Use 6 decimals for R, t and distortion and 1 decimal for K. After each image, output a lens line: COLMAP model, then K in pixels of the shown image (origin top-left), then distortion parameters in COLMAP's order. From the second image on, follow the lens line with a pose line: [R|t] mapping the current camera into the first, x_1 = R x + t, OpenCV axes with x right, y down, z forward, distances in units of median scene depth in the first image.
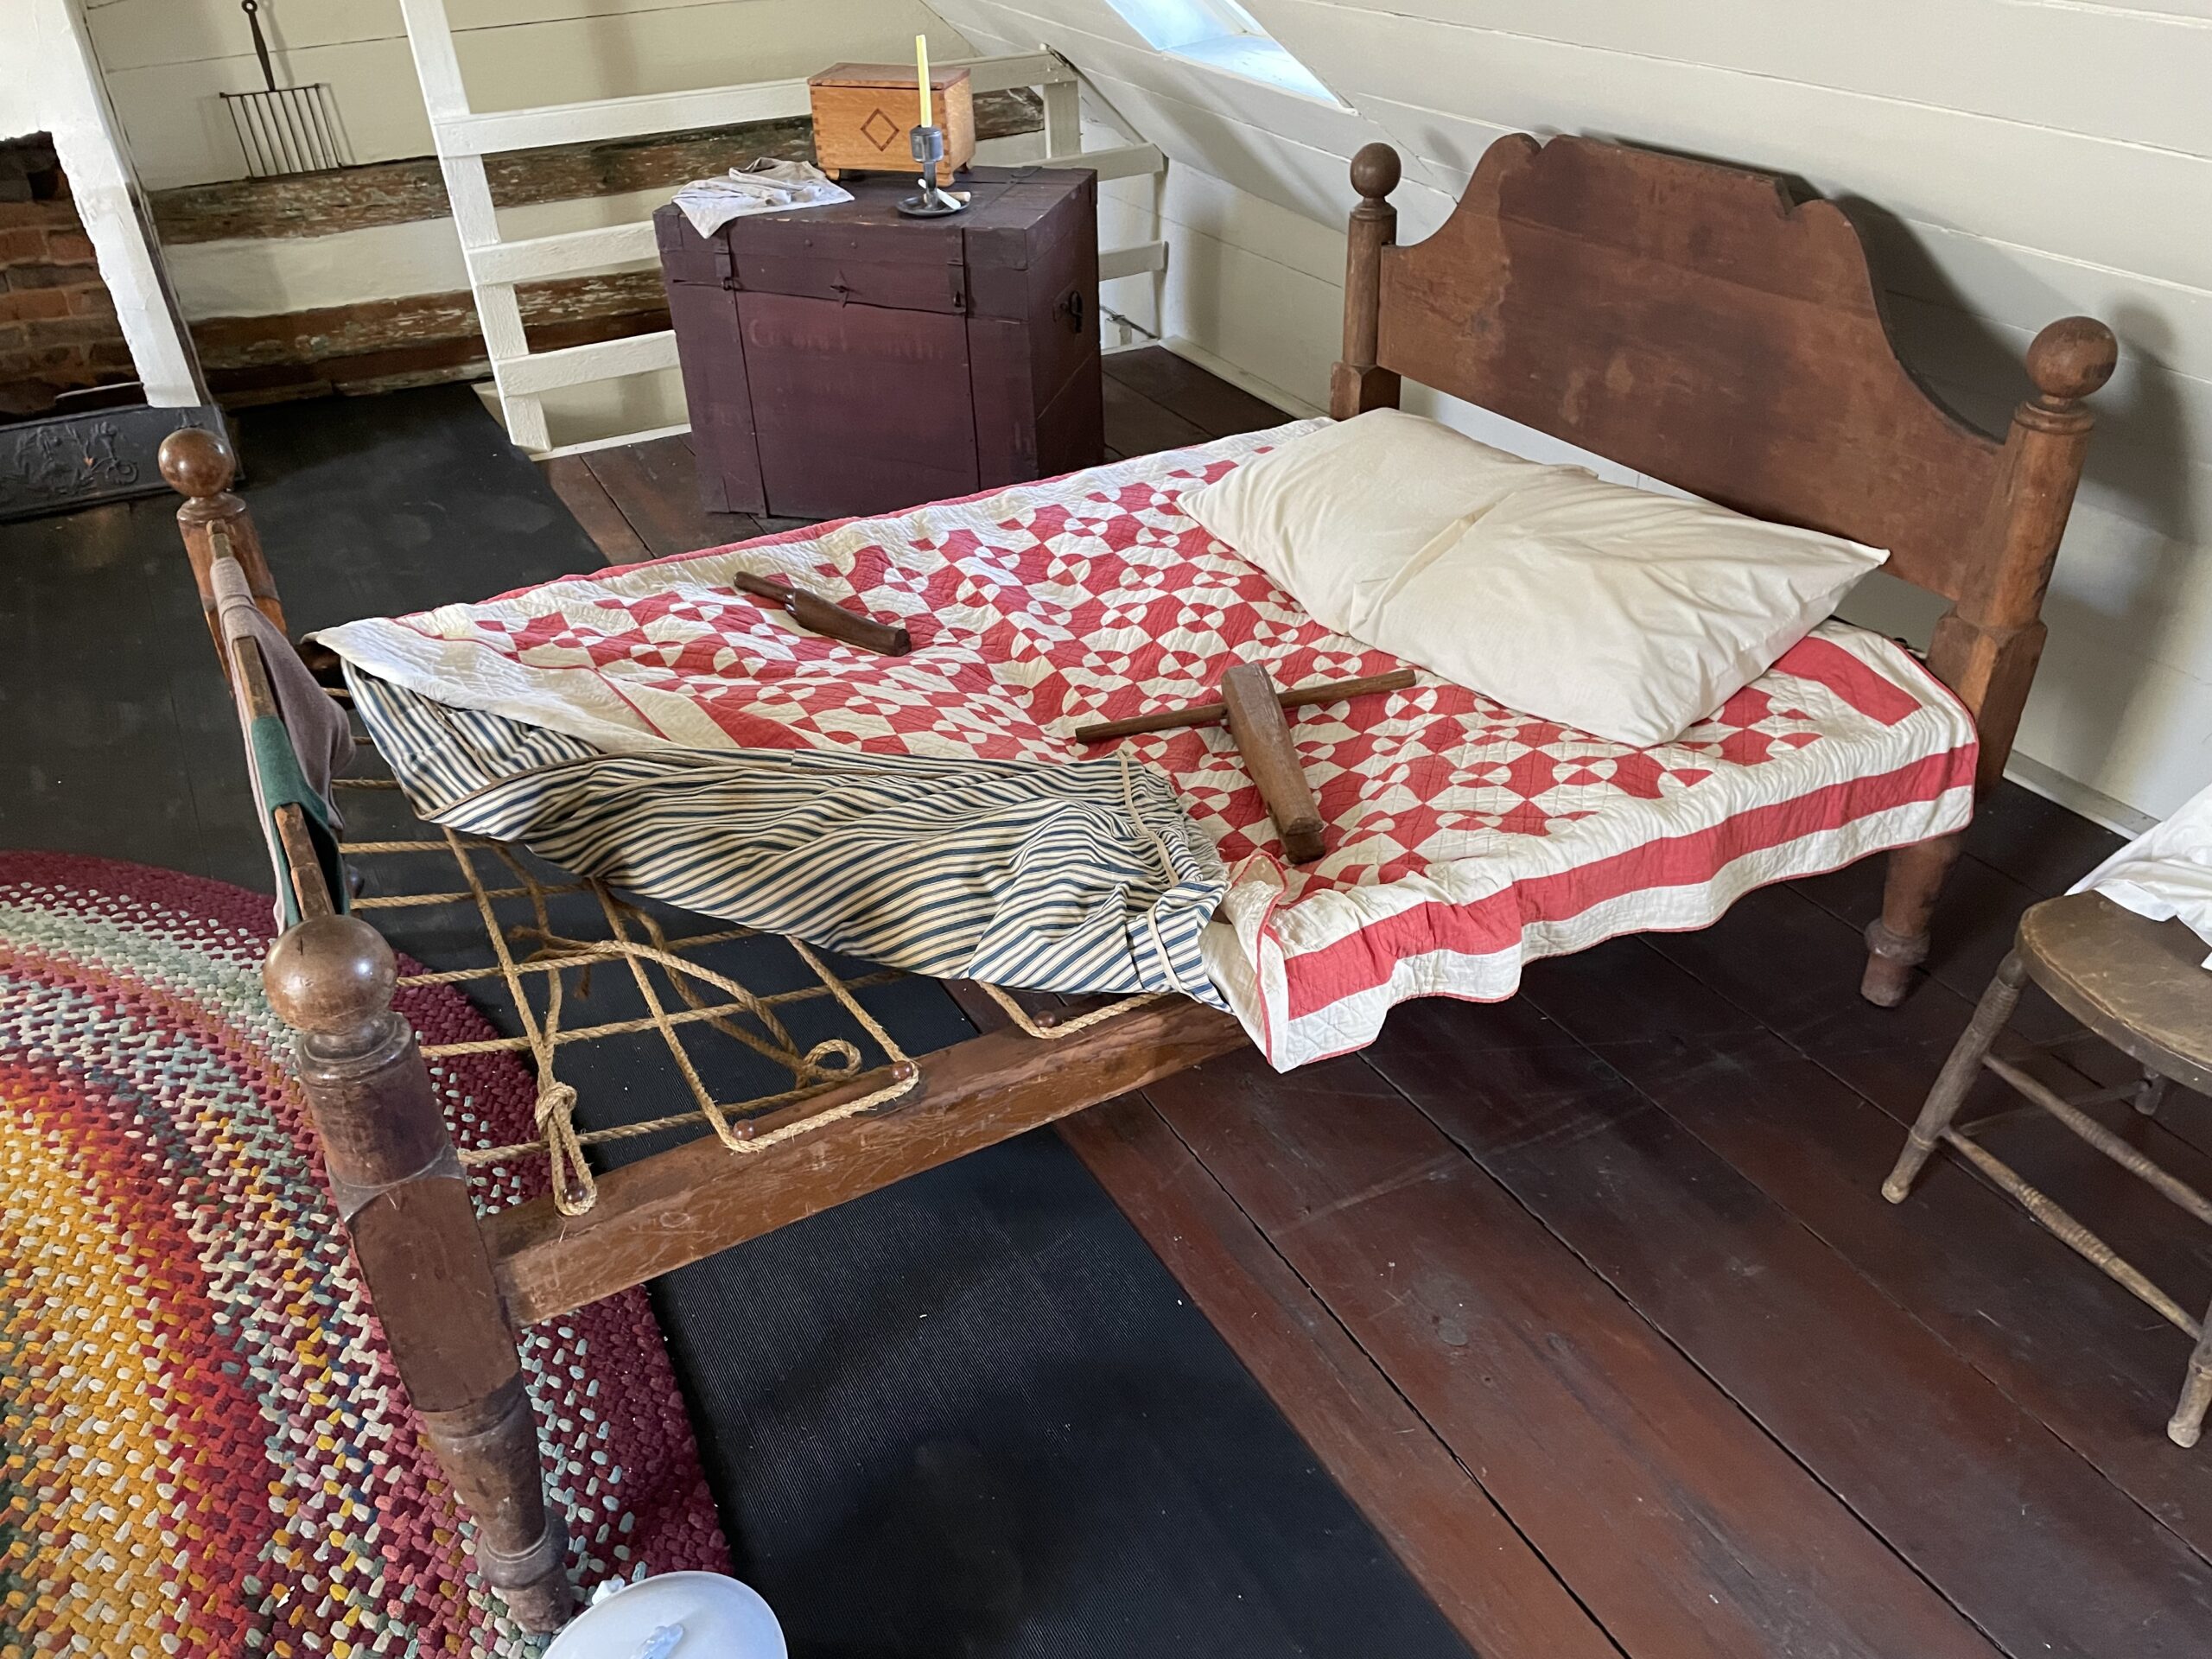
lens RADIAL K [[1695.2, 0, 1104.5], [0, 1695.2, 825.9], [0, 0, 1]] dist [0.000180, -0.007977]
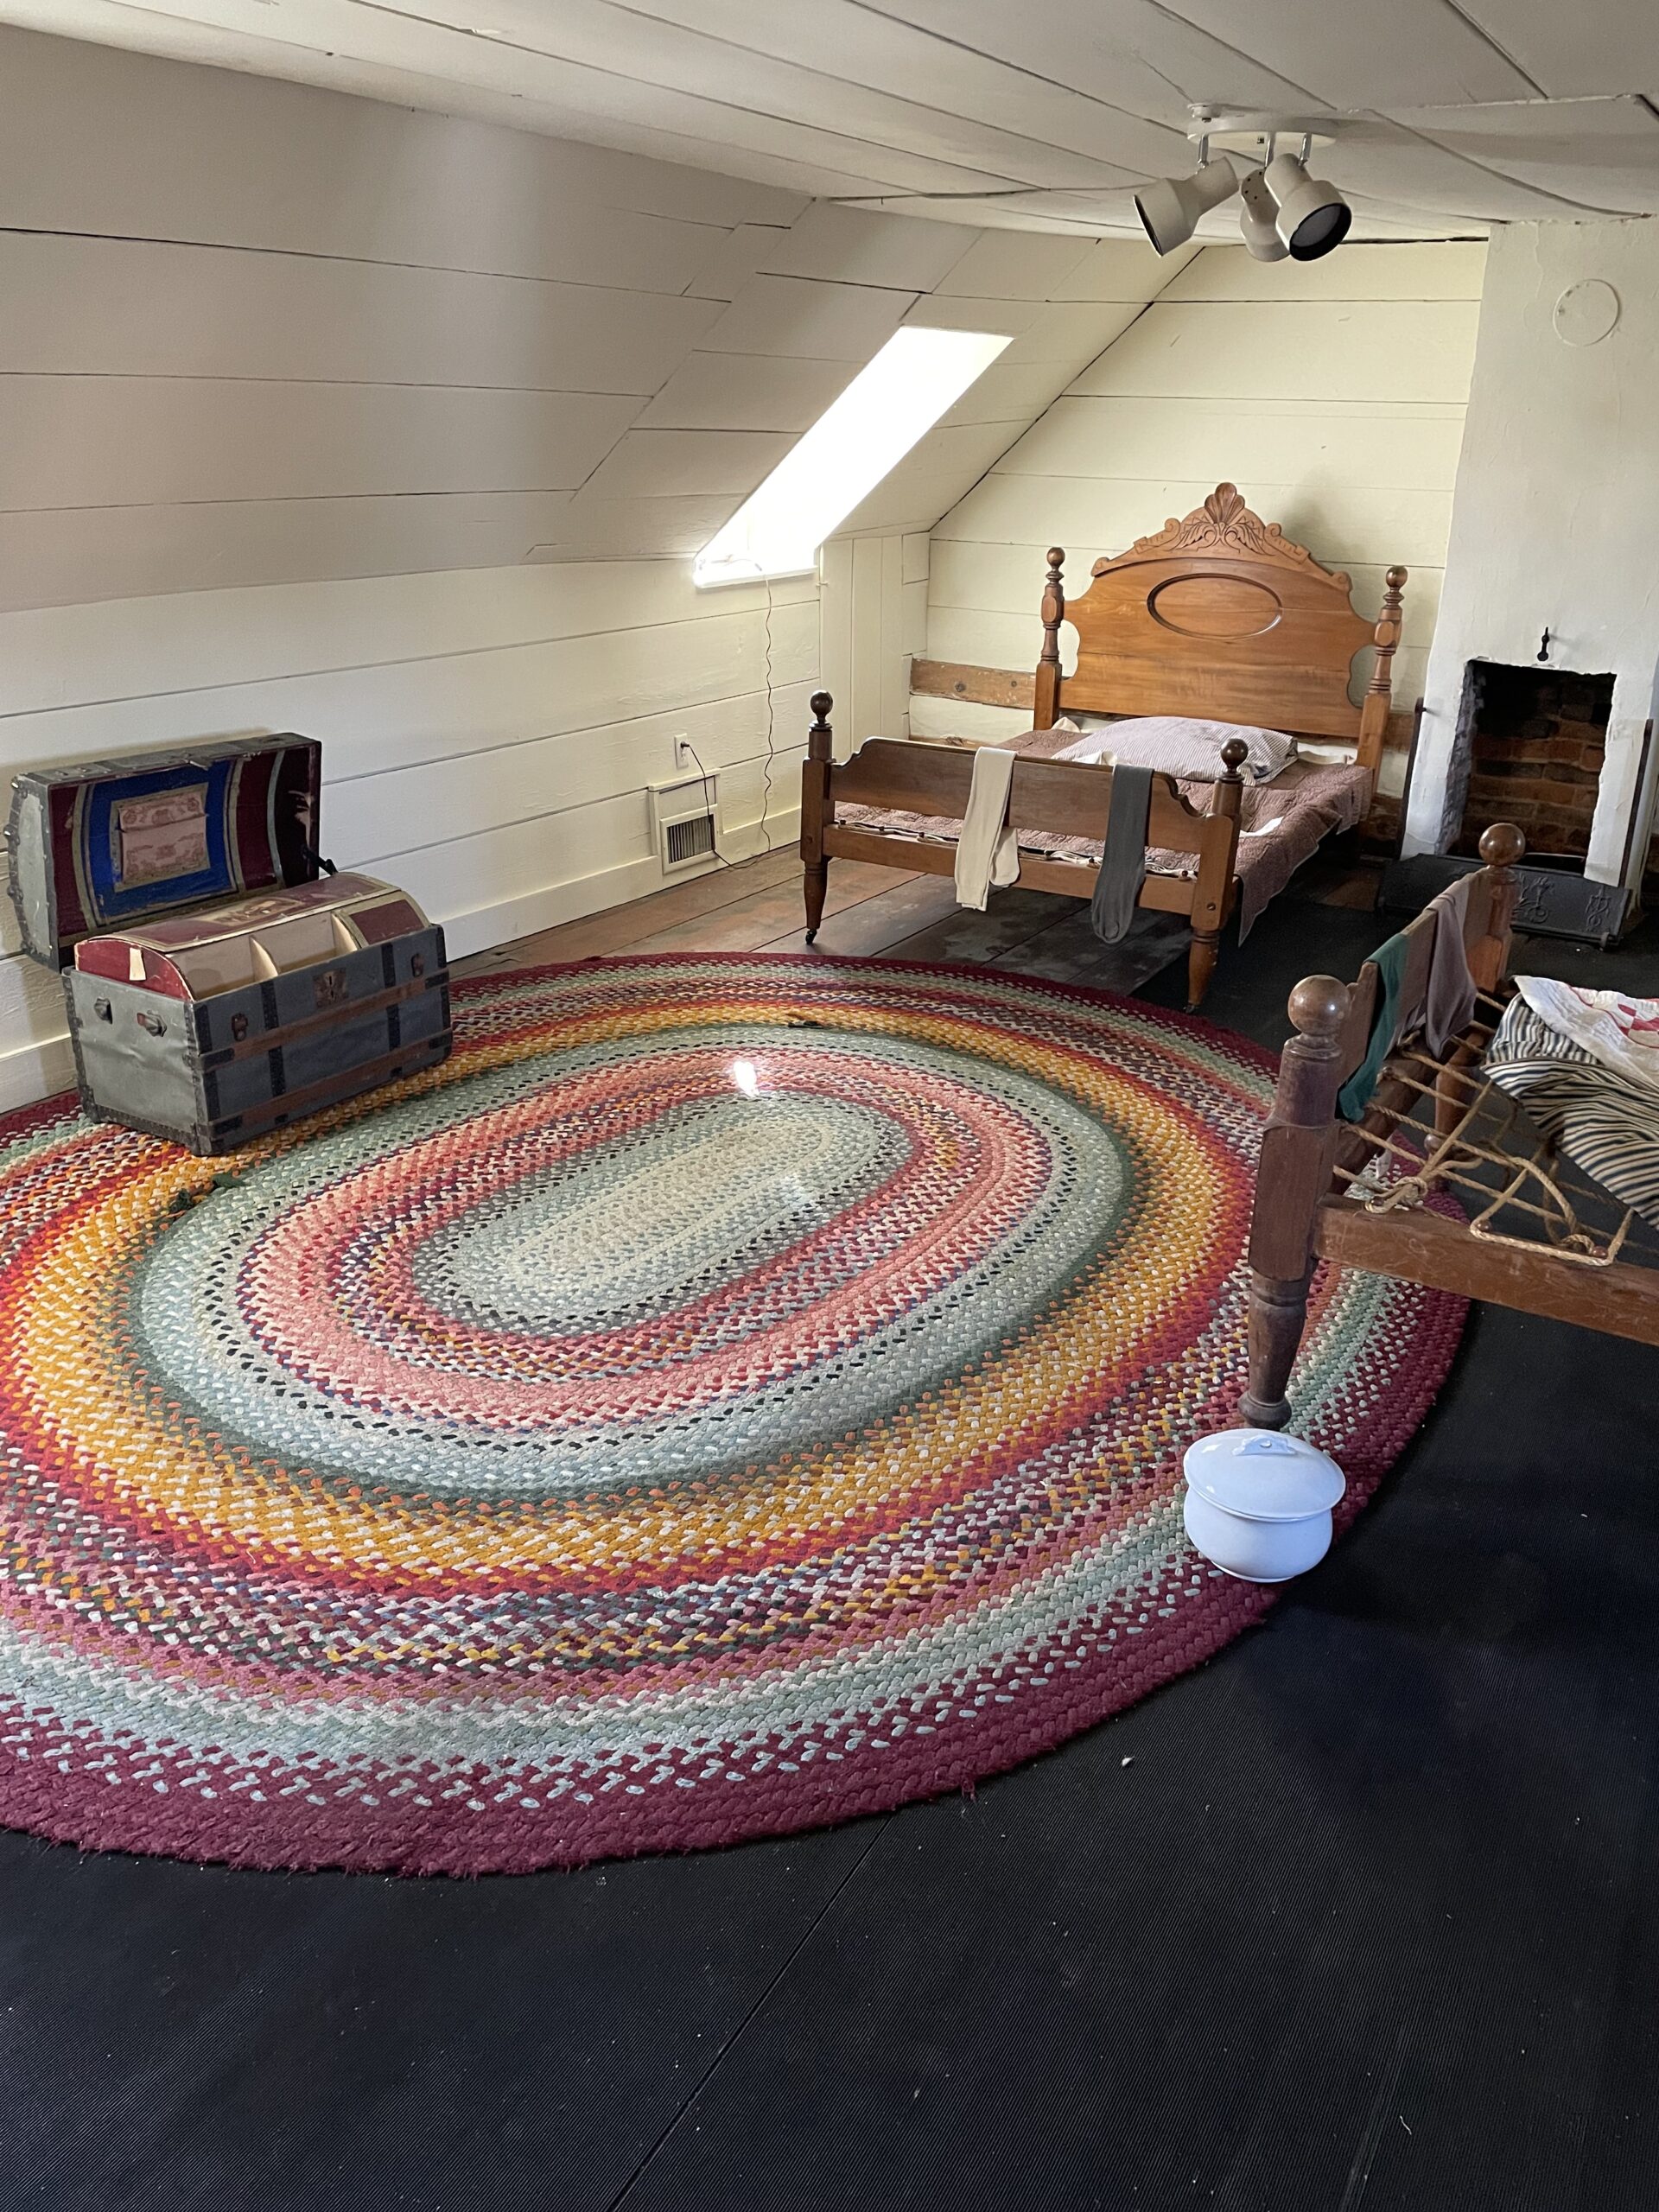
lens RADIAL K [[1695.2, 0, 831.7], [0, 1695.2, 1105.0], [0, 0, 1]] dist [0.000180, -0.007977]
pose [[0.503599, 0.353070, -0.788498, 0.577667], [-0.486547, 0.870088, 0.078855, 0.207150], [0.713905, 0.343930, 0.609961, -0.385689]]
